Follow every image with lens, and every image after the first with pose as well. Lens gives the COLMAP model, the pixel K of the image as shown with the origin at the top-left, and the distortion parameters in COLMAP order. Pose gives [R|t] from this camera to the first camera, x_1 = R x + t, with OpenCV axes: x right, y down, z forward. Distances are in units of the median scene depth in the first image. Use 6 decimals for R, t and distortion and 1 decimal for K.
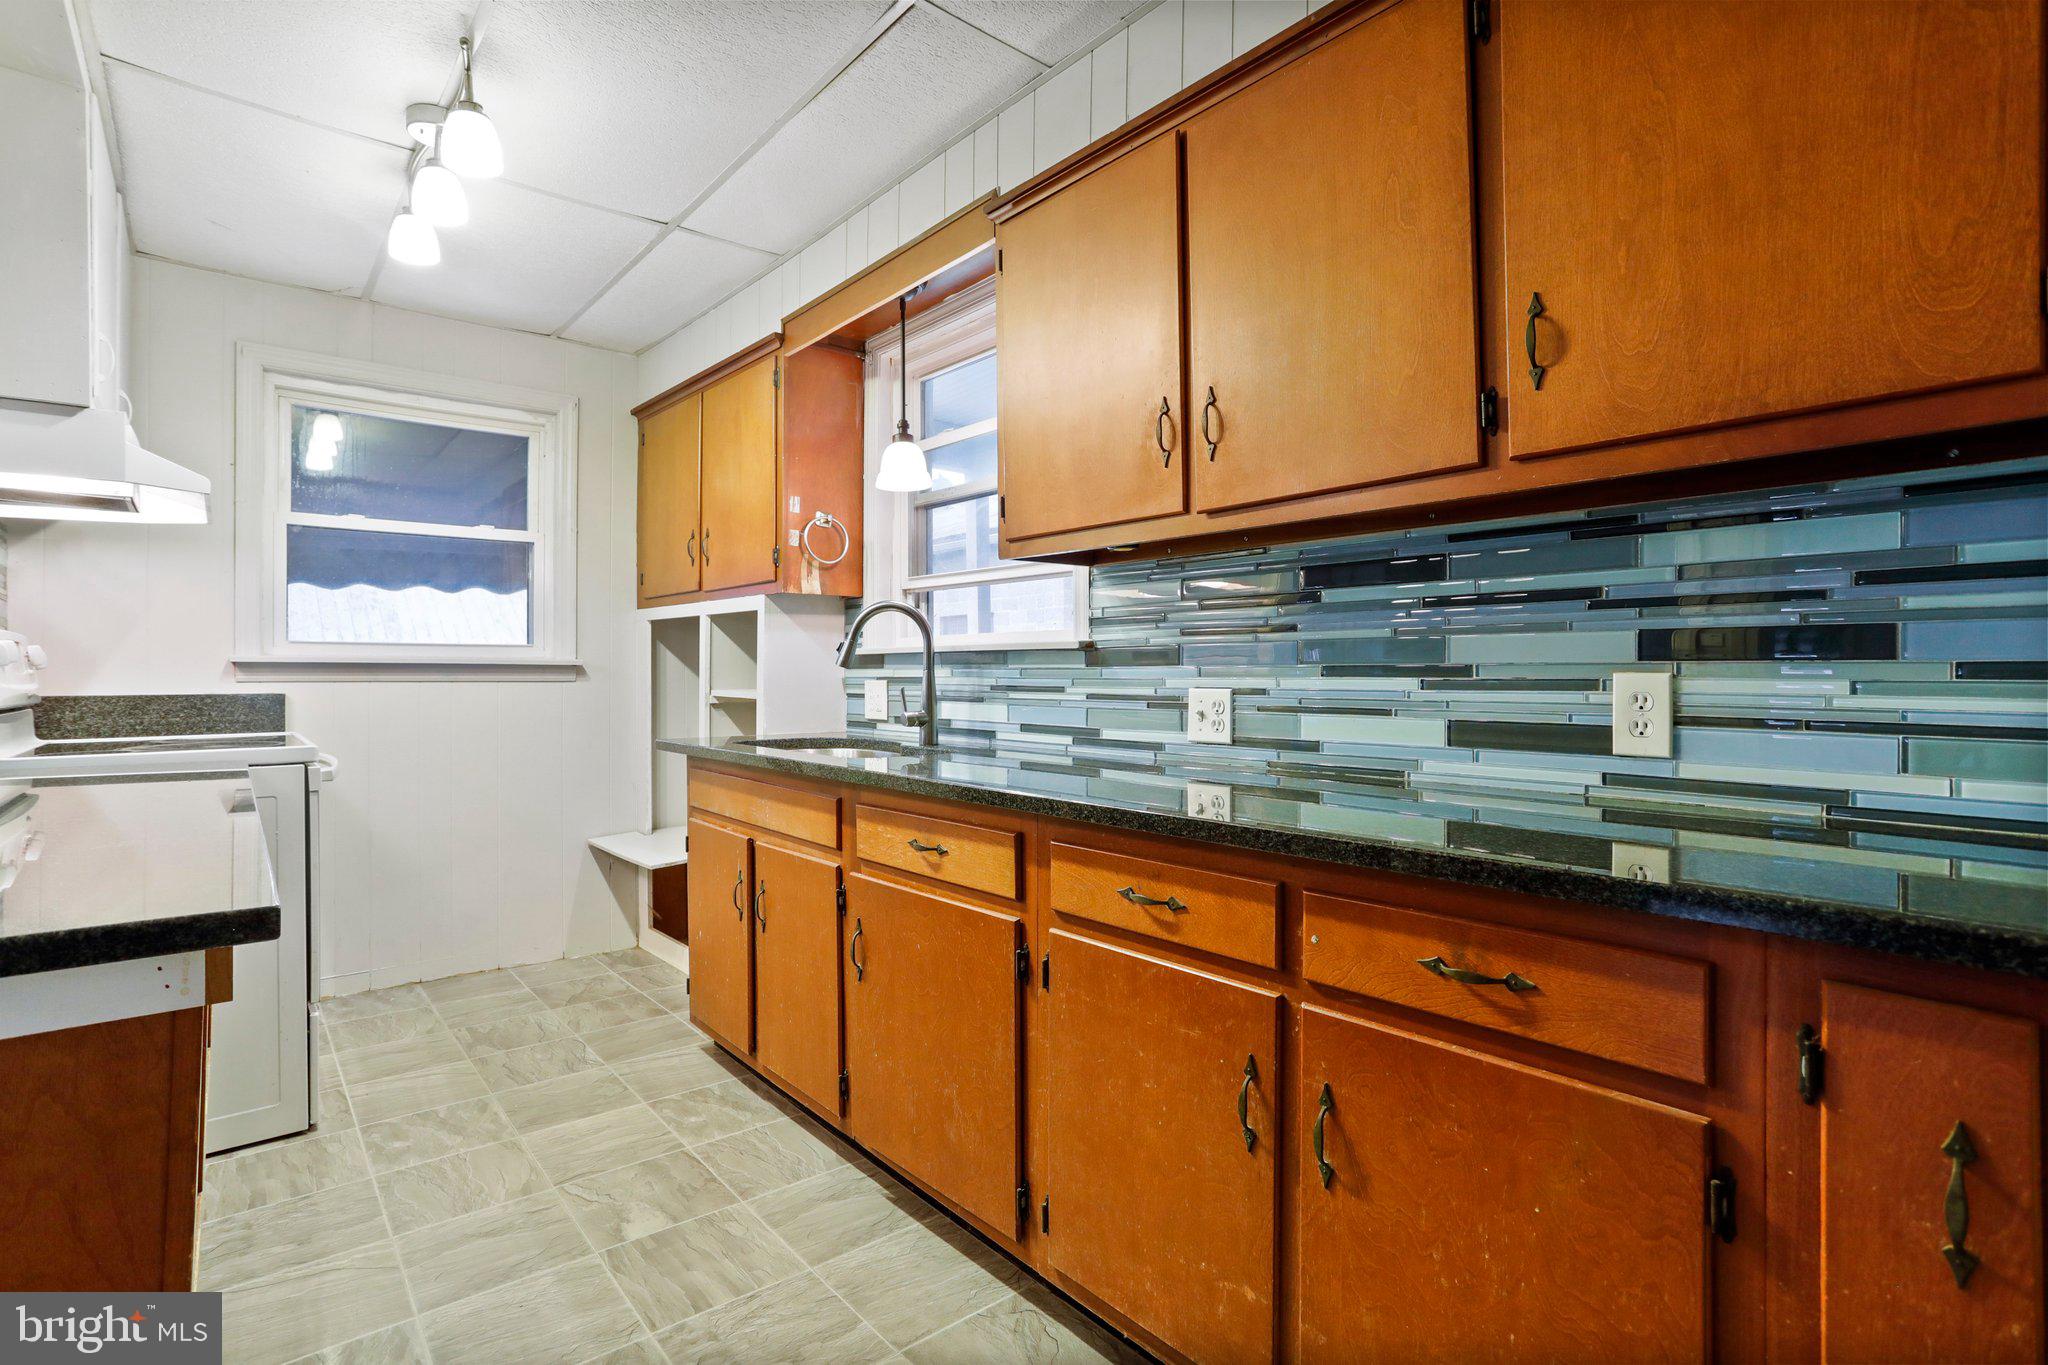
lens RADIAL K [[989.4, 0, 1023.1], [0, 989.4, 677.1], [0, 0, 1]] dist [-0.040174, 0.010006]
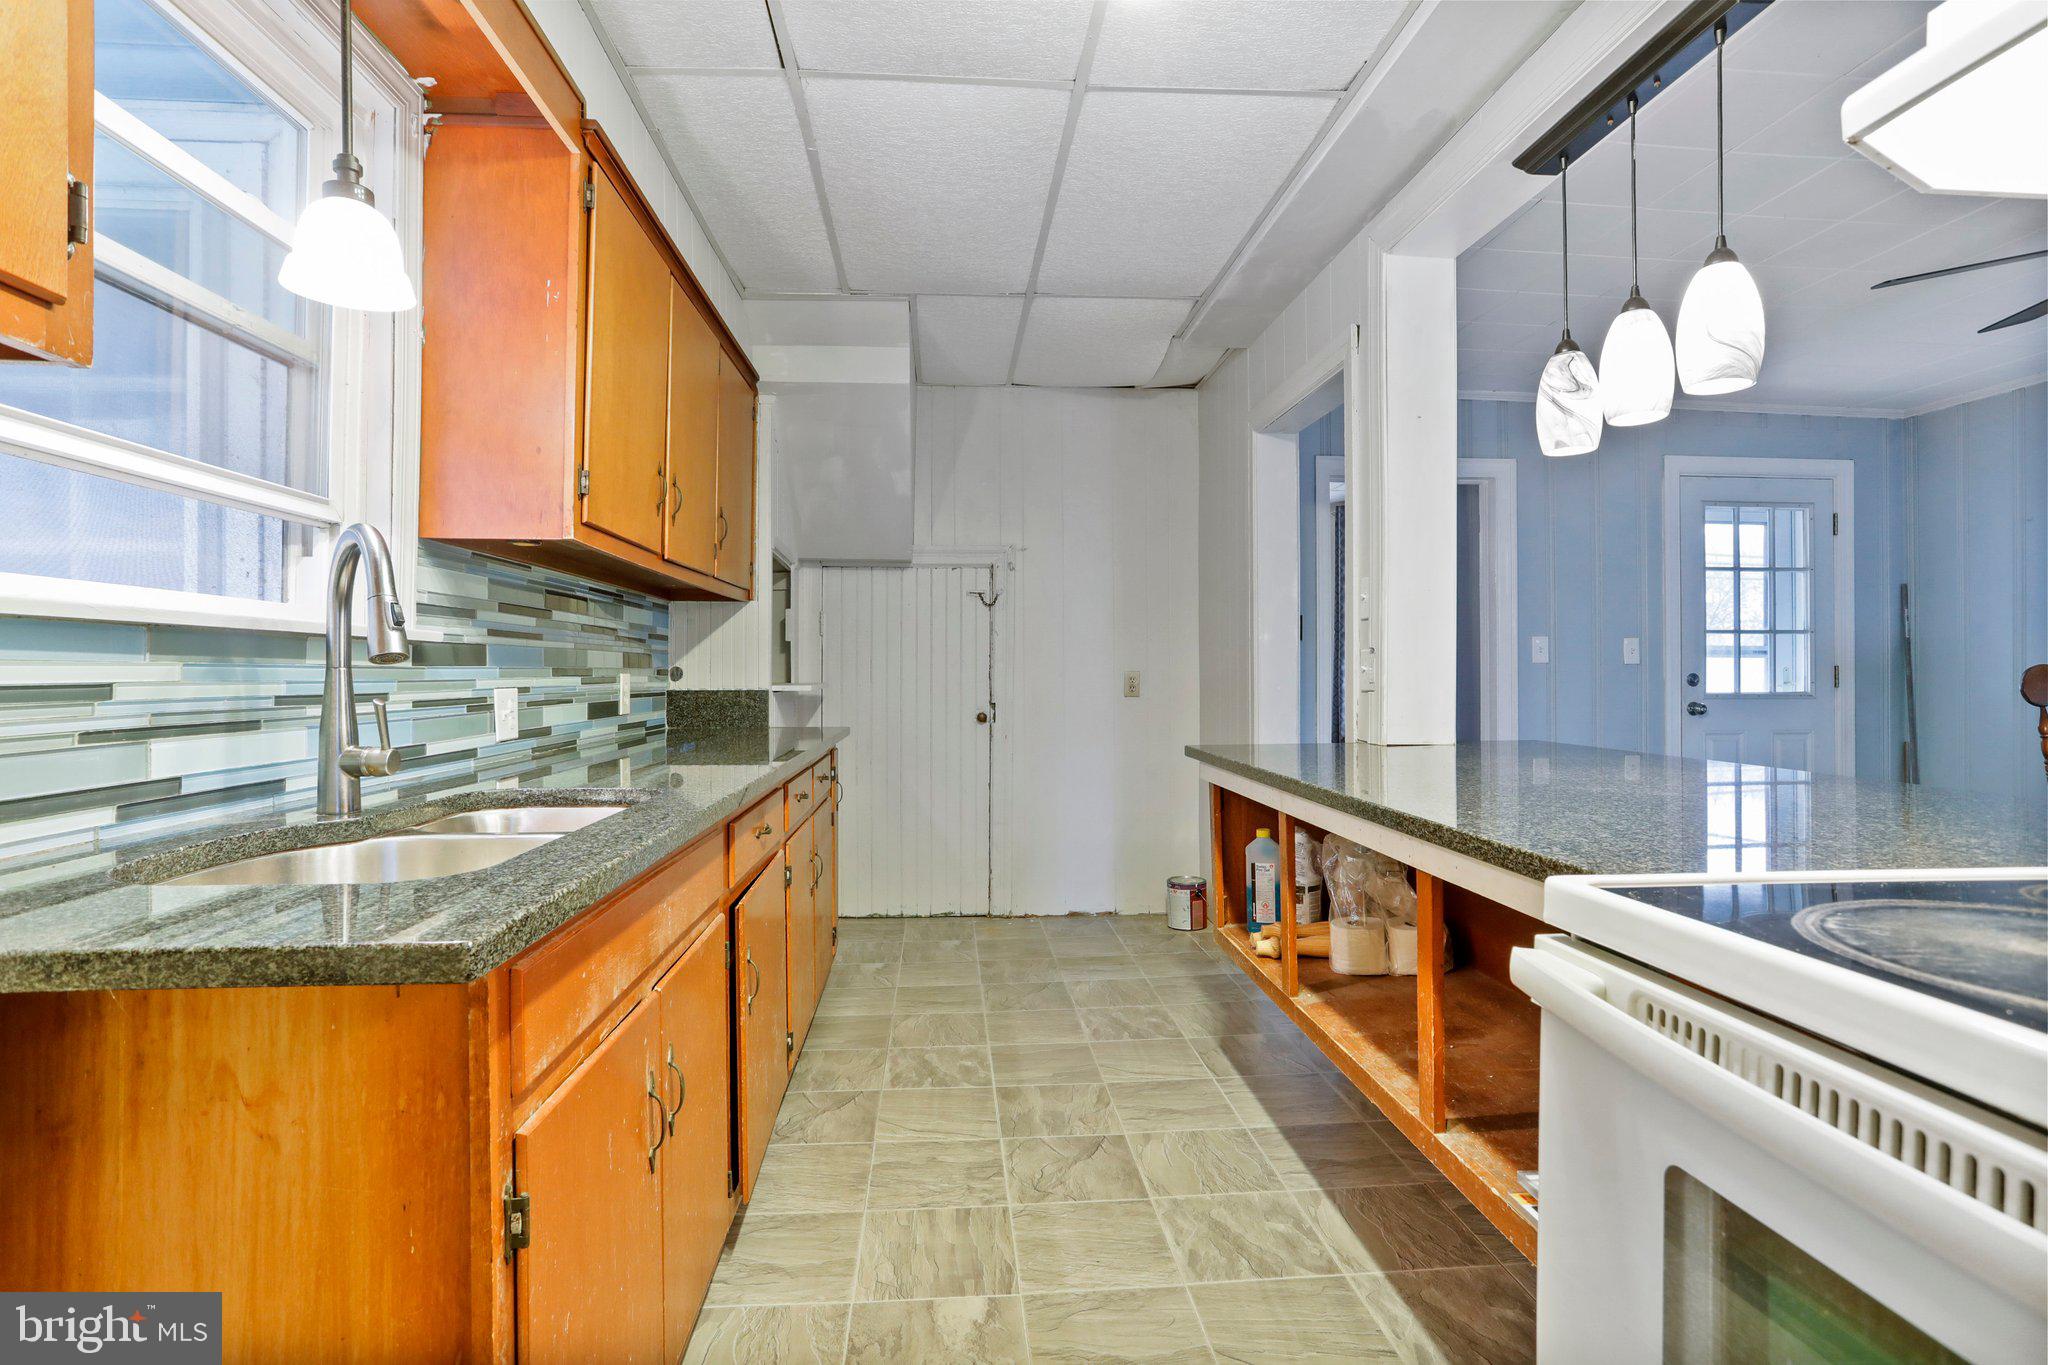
lens RADIAL K [[989.4, 0, 1027.7], [0, 989.4, 670.9], [0, 0, 1]] dist [-0.040174, 0.010006]
pose [[-0.821947, 0.005567, 0.569537, -0.832507], [0.006587, 0.999978, -0.000267, -0.002933], [-0.569526, 0.003532, -0.821965, 1.496255]]
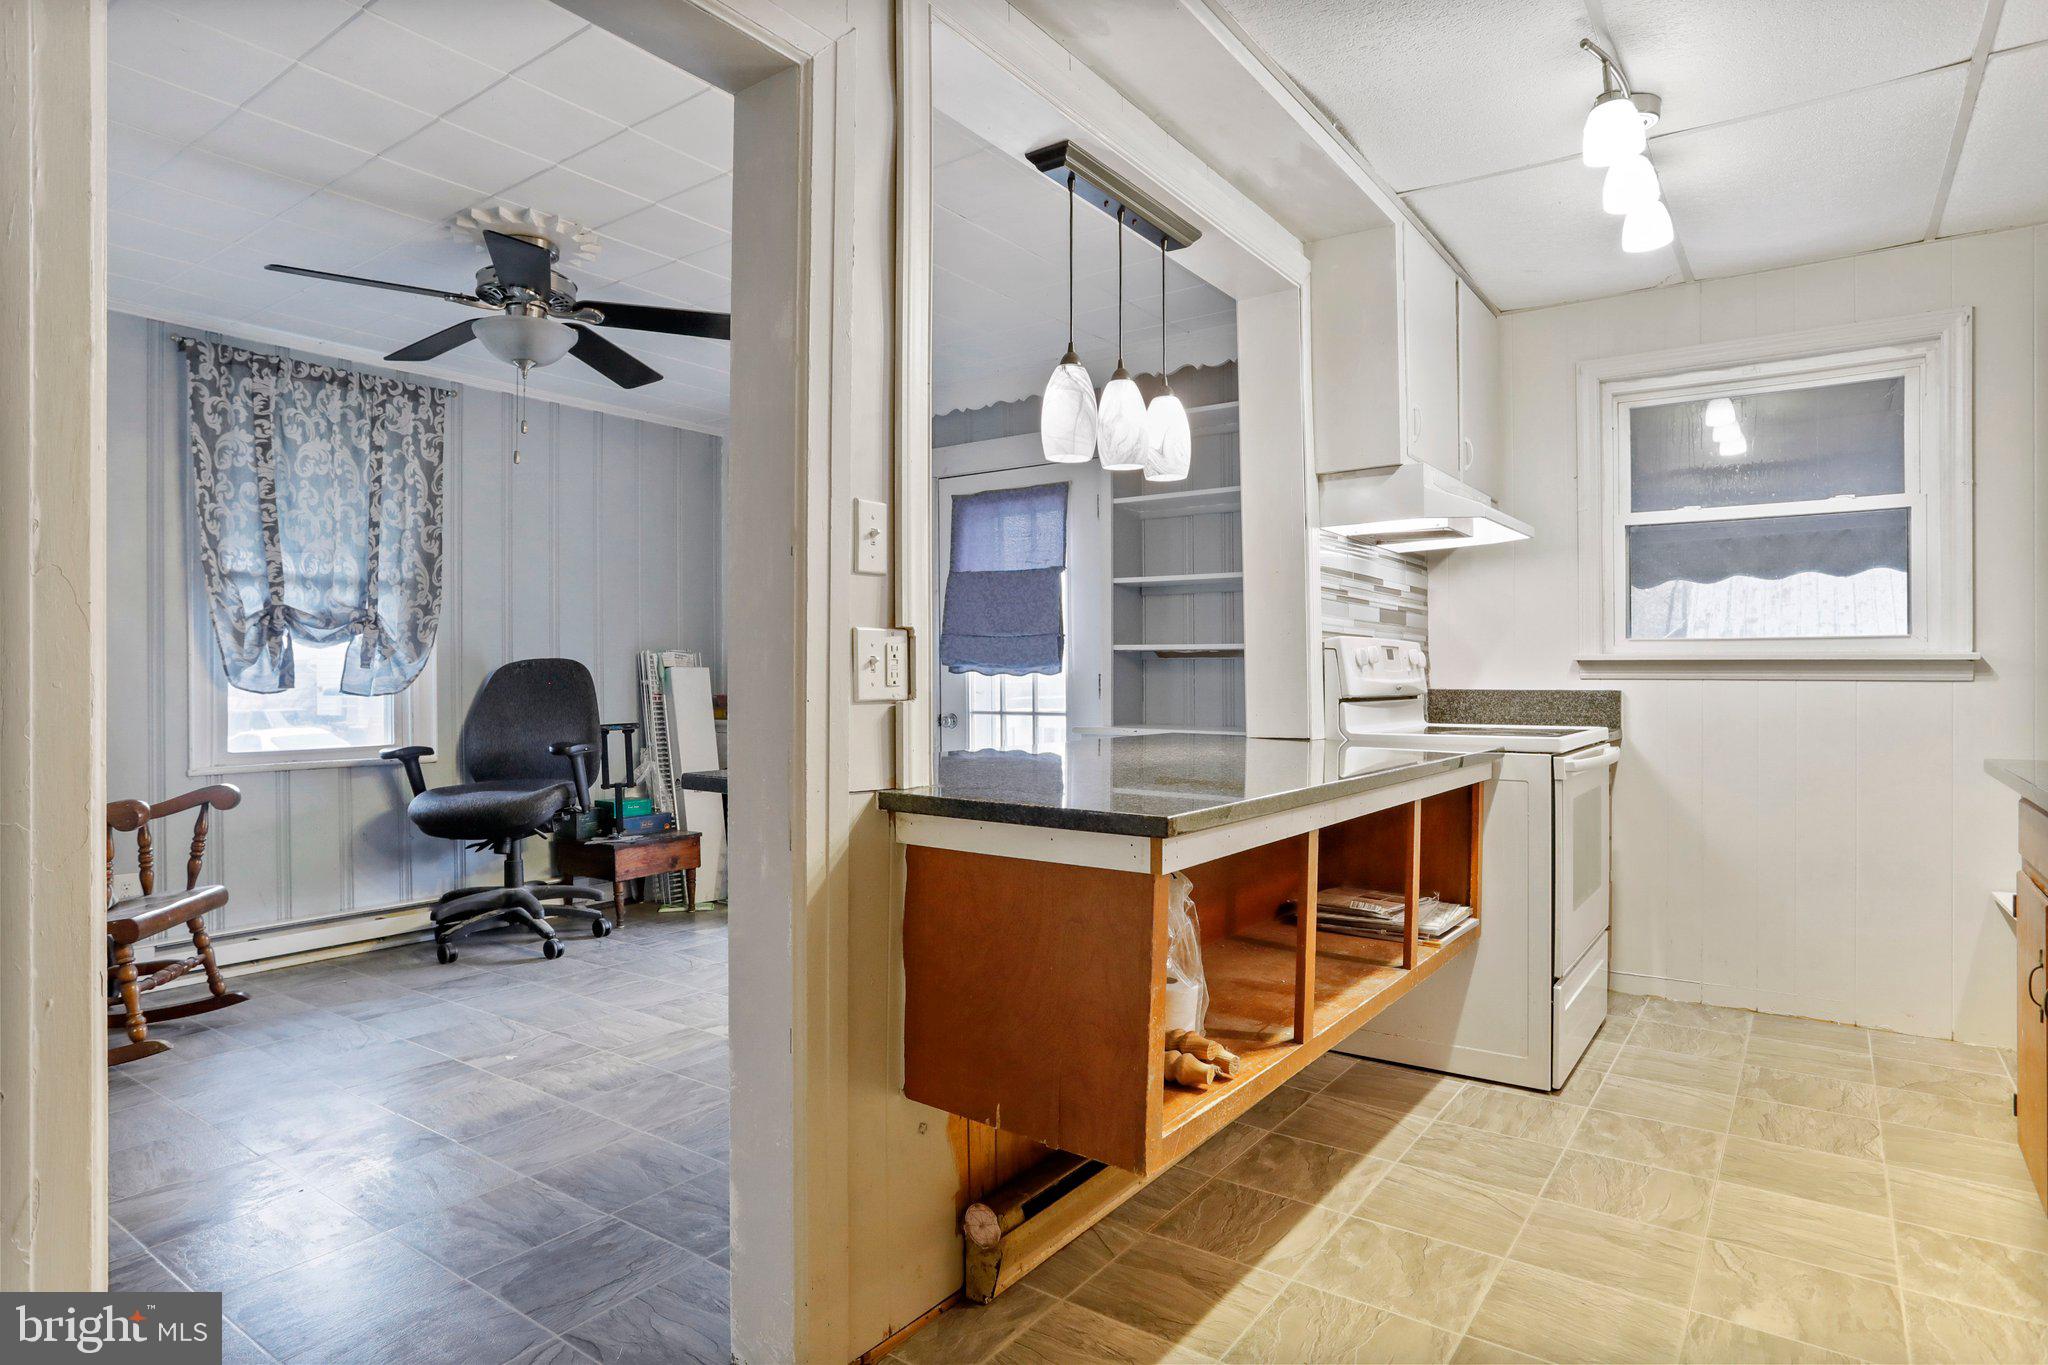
lens RADIAL K [[1132.6, 0, 1019.4], [0, 1132.6, 683.4], [0, 0, 1]] dist [-0.004713, 0.003052]
pose [[0.250447, 0.009611, -0.968083, 0.355488], [-0.004063, 0.999952, 0.008877, 0.002230], [0.968122, 0.001710, 0.250474, 0.111586]]
